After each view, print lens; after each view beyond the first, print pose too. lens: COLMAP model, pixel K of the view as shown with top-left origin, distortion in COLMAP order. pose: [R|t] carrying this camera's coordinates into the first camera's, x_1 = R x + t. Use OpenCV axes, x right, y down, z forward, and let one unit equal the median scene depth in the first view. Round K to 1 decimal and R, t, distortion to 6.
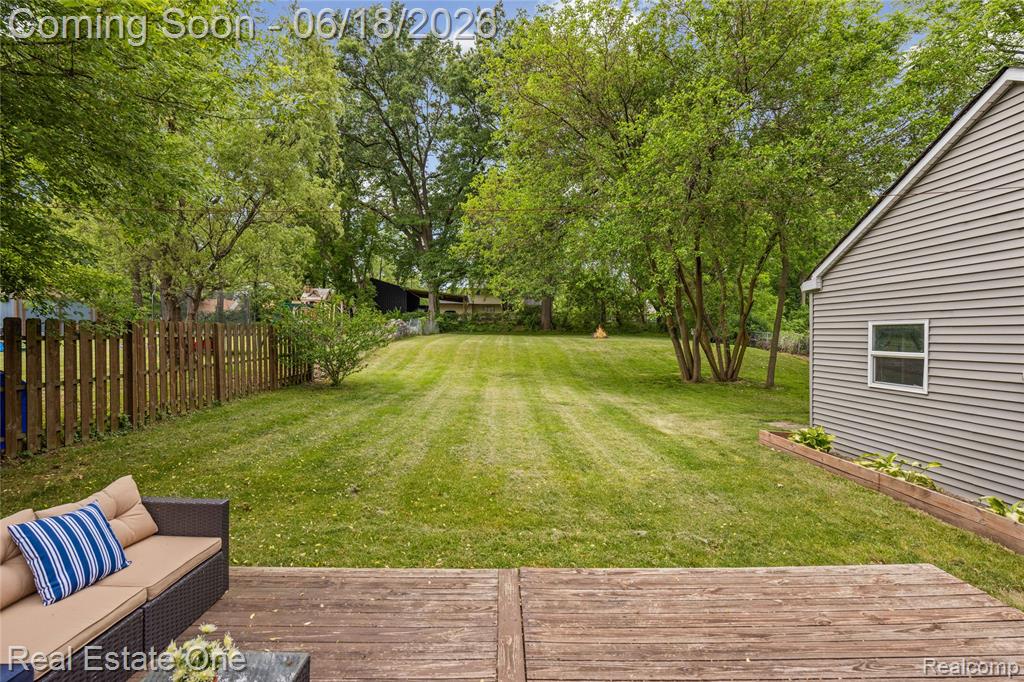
lens RADIAL K [[478.7, 0, 512.0], [0, 478.7, 341.0], [0, 0, 1]] dist [0.001141, -0.000382]
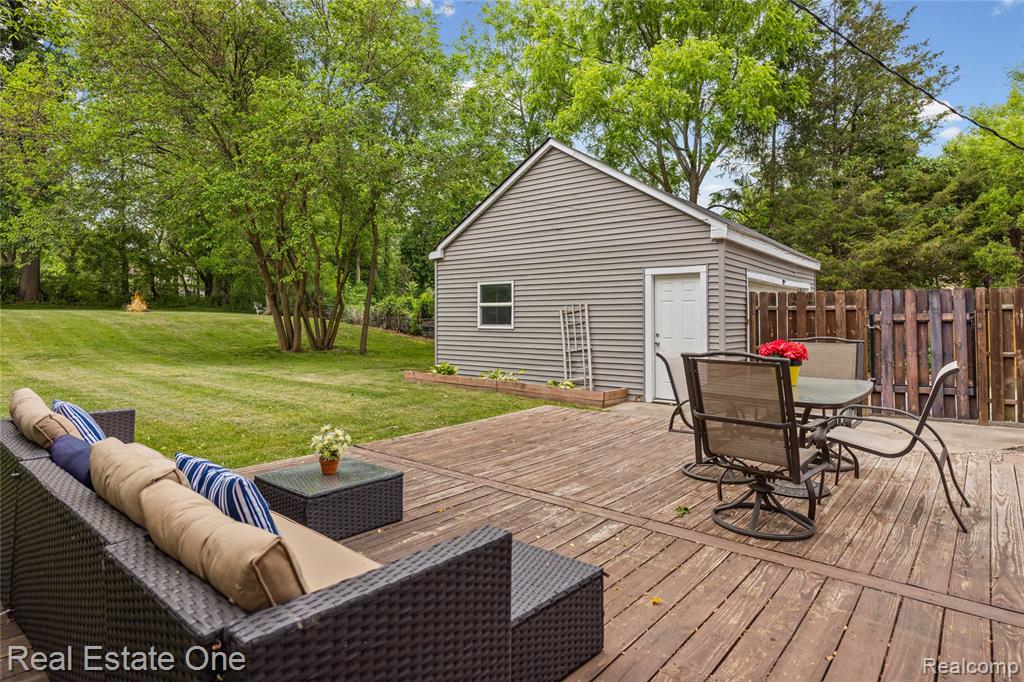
lens RADIAL K [[561.5, 0, 515.4], [0, 561.5, 292.4], [0, 0, 1]] dist [-0.002756, -0.000329]
pose [[0.659836, 0.025876, 0.750964, -0.442227], [0.014828, 0.998764, -0.047444, 0.070784], [-0.751263, 0.042440, 0.658637, -0.182521]]
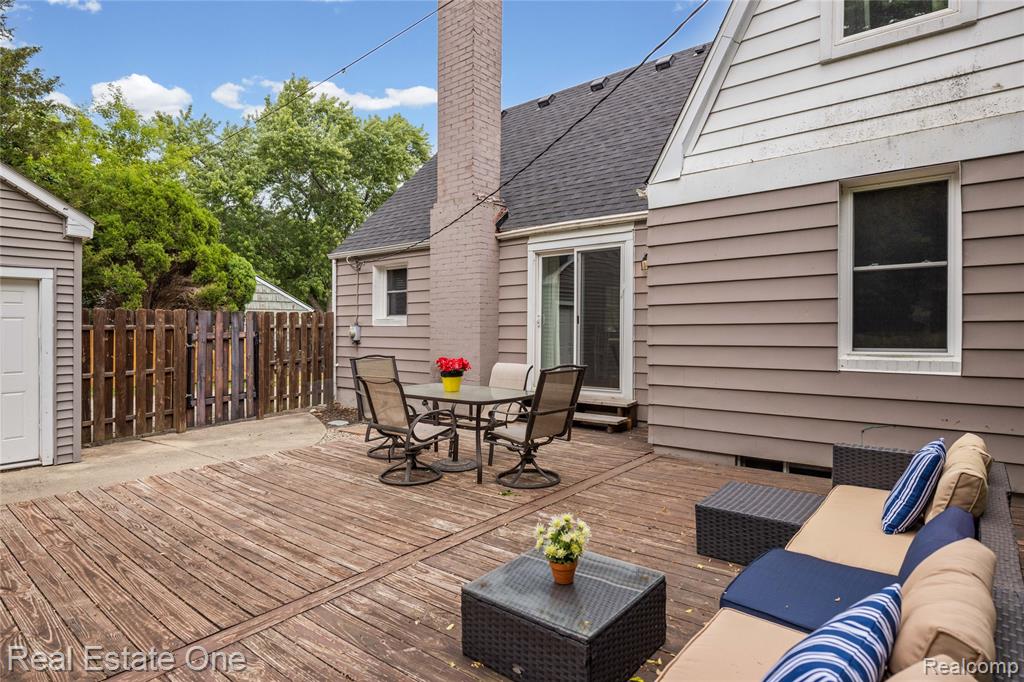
lens RADIAL K [[553.1, 0, 506.8], [0, 553.1, 323.5], [0, 0, 1]] dist [-0.002447, -0.000419]
pose [[-0.756805, 0.000303, 0.653641, -0.370658], [0.011692, 0.999846, 0.013074, 0.040972], [-0.653536, 0.017537, -0.756692, 0.541485]]
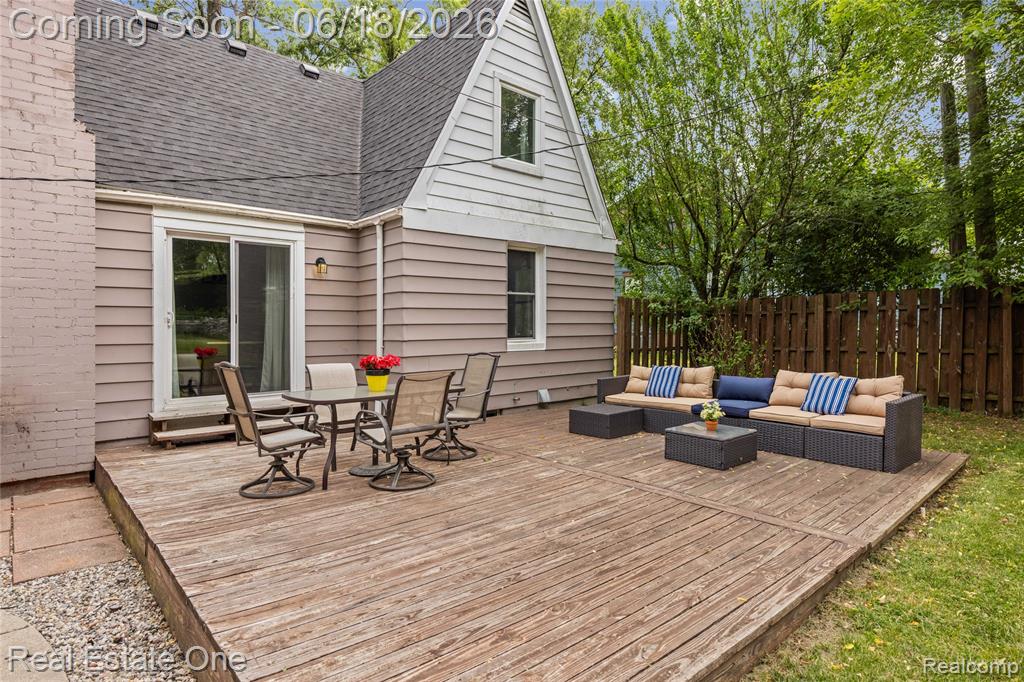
lens RADIAL K [[566.2, 0, 512.0], [0, 566.2, 341.0], [0, 0, 1]] dist [0.002158, -0.000060]
pose [[-0.765445, 0.012024, -0.643389, 0.542851], [-0.007098, 0.999607, 0.027125, 0.058856], [0.643462, 0.025330, -0.765059, 0.689795]]
